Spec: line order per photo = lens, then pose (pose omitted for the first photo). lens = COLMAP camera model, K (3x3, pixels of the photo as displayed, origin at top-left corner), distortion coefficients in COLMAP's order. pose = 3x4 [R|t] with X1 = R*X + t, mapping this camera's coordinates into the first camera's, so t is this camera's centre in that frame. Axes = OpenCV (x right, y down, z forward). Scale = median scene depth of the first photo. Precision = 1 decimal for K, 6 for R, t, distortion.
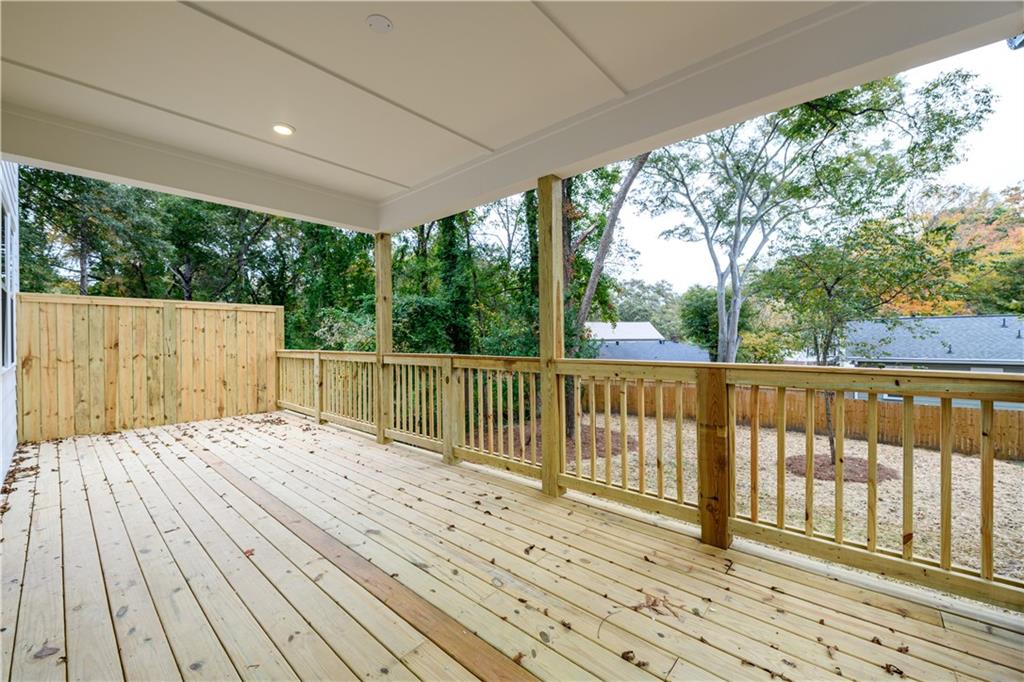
lens RADIAL K [[409.3, 0, 513.5], [0, 409.3, 340.1], [0, 0, 1]] dist [0.001005, -0.000110]
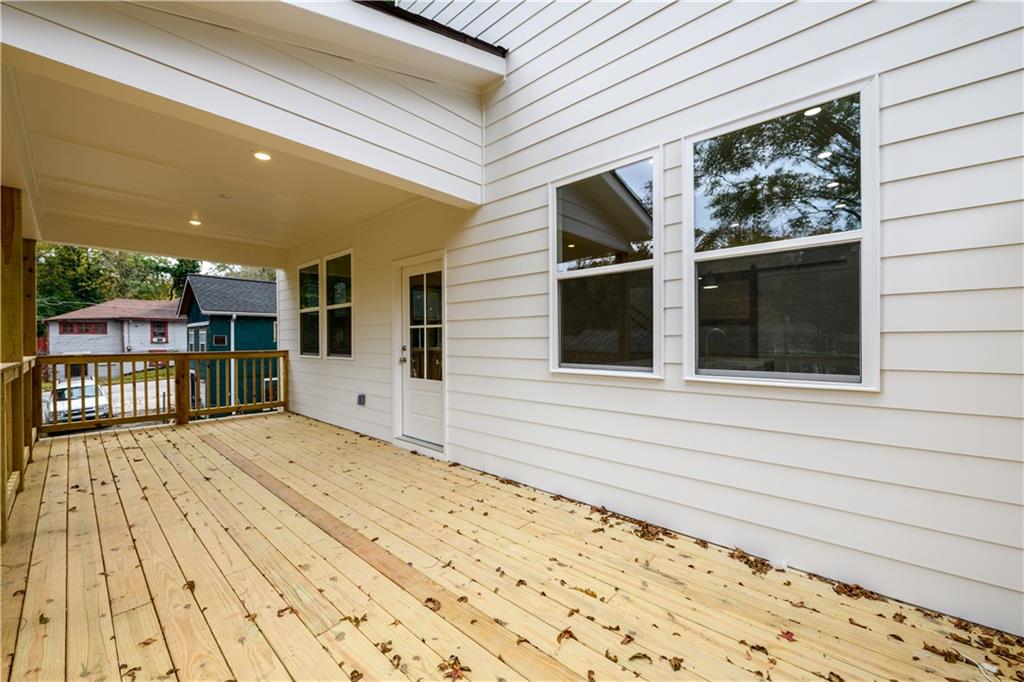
lens RADIAL K [[389.0, 0, 505.2], [0, 389.0, 339.4], [0, 0, 1]] dist [0.000282, 0.000129]
pose [[-0.999795, 0.015742, 0.012709, -0.664847], [0.015818, 0.999857, 0.005903, -0.001767], [-0.012614, 0.006103, -0.999902, 1.108529]]
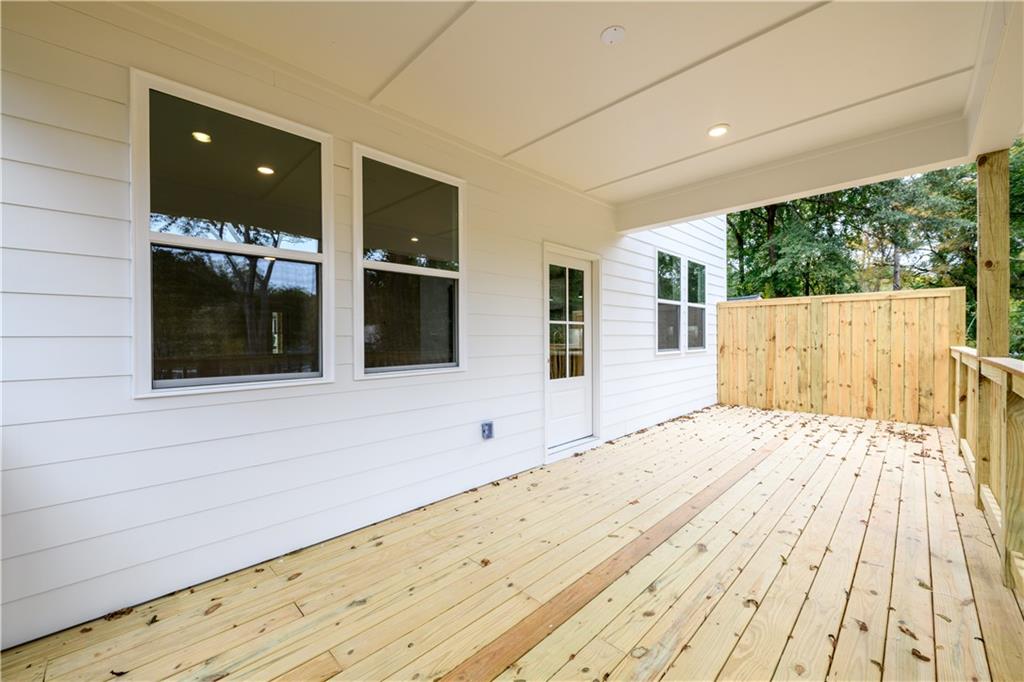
lens RADIAL K [[402.9, 0, 506.7], [0, 402.9, 339.9], [0, 0, 1]] dist [0.001148, 0.000003]
pose [[-0.077909, 0.015847, -0.996834, 0.264280], [0.005157, 0.999867, 0.015492, -0.004796], [0.996947, -0.003934, -0.077981, 0.292868]]
